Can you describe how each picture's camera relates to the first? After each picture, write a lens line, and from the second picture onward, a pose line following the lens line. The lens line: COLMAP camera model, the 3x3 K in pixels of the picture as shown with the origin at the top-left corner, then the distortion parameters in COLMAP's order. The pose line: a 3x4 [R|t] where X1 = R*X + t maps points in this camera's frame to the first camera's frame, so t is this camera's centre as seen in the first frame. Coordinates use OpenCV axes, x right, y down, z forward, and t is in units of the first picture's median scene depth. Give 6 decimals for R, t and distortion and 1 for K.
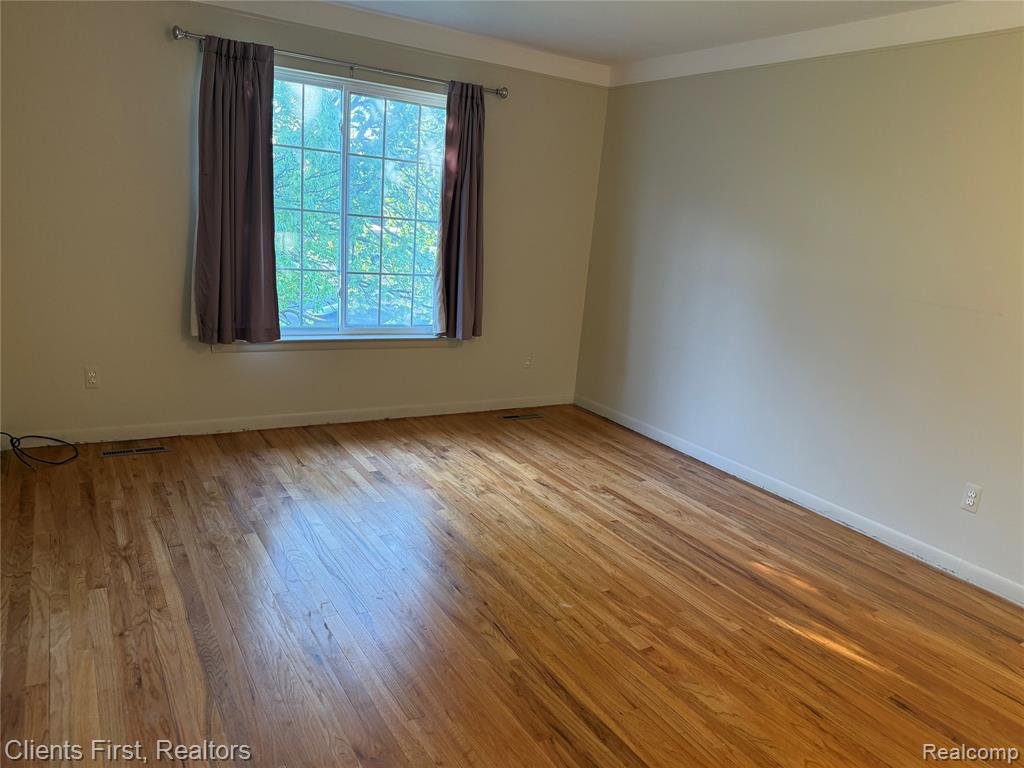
lens RADIAL K [[726.3, 0, 516.4], [0, 726.3, 378.7], [0, 0, 1]] dist [0.130030, -0.231077]
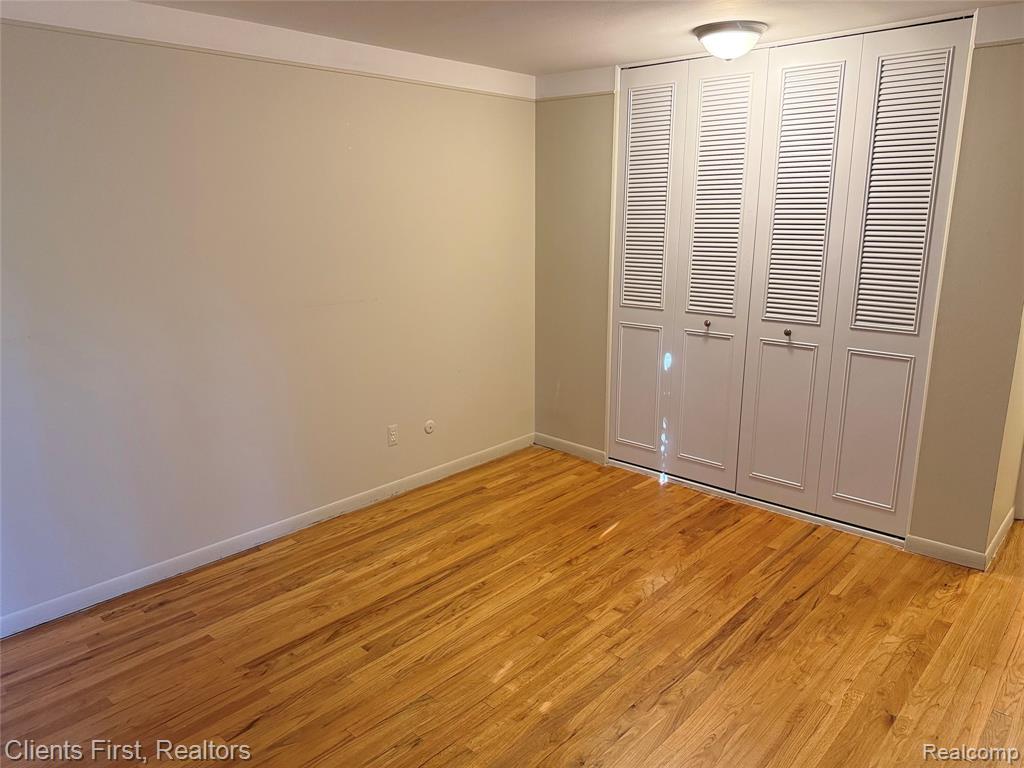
lens RADIAL K [[726.3, 0, 516.4], [0, 726.3, 378.7], [0, 0, 1]] dist [0.130030, -0.231077]
pose [[-0.282938, -0.299205, 0.911275, -0.556410], [0.195076, 0.912288, 0.360106, -0.328351], [-0.939091, 0.279655, -0.199753, 0.941463]]
